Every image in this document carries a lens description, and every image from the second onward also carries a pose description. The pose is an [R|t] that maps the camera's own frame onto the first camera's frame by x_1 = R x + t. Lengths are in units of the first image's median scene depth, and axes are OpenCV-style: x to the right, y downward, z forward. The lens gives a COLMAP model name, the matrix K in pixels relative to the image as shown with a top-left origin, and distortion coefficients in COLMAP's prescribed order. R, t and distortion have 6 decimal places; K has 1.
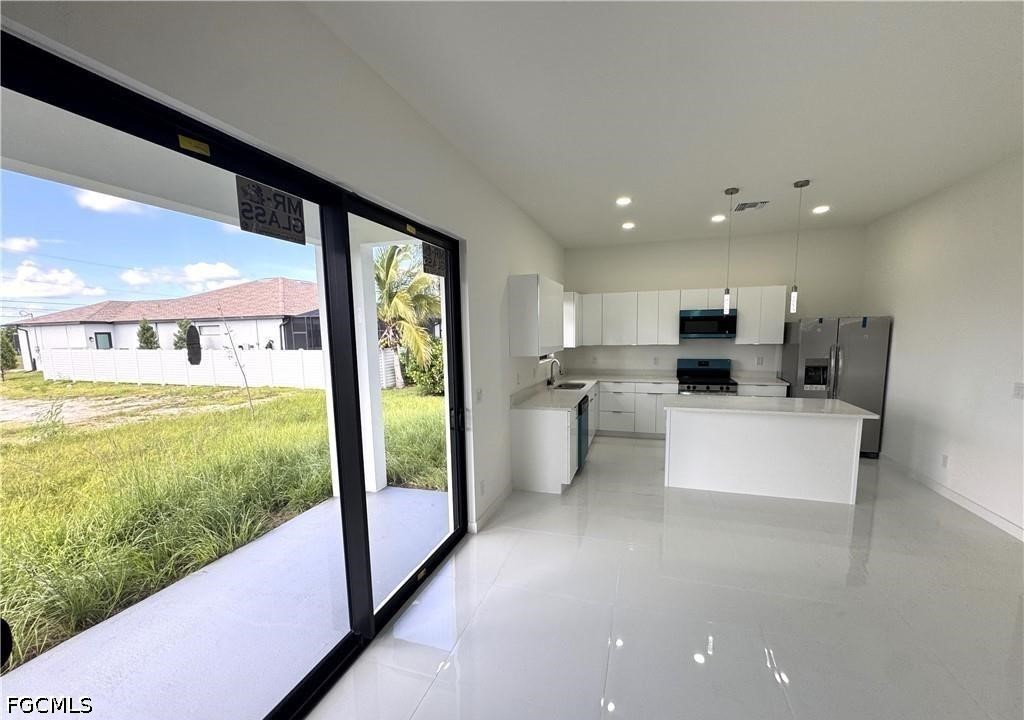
lens RADIAL K [[416.4, 0, 509.2], [0, 416.4, 383.9], [0, 0, 1]] dist [-0.010610, 0.000114]
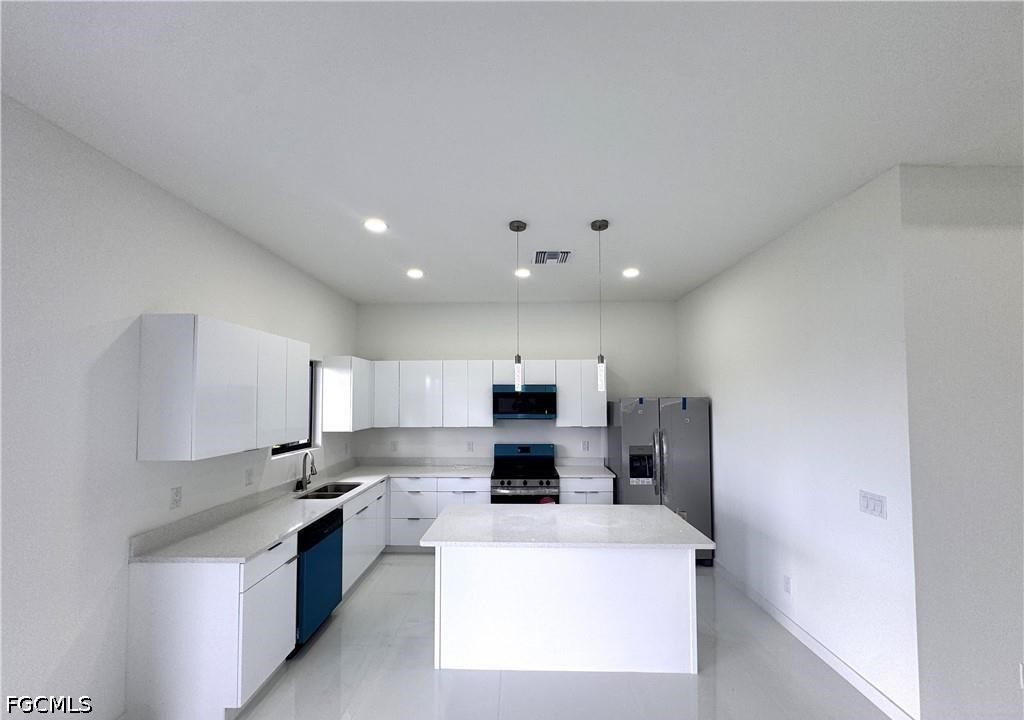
lens RADIAL K [[416.4, 0, 509.2], [0, 416.4, 383.9], [0, 0, 1]] dist [-0.010610, 0.000114]
pose [[0.952780, 0.028971, 0.302278, 0.216550], [0.023118, 0.985629, -0.167334, -0.046375], [-0.302781, 0.166421, 0.938418, 0.252328]]
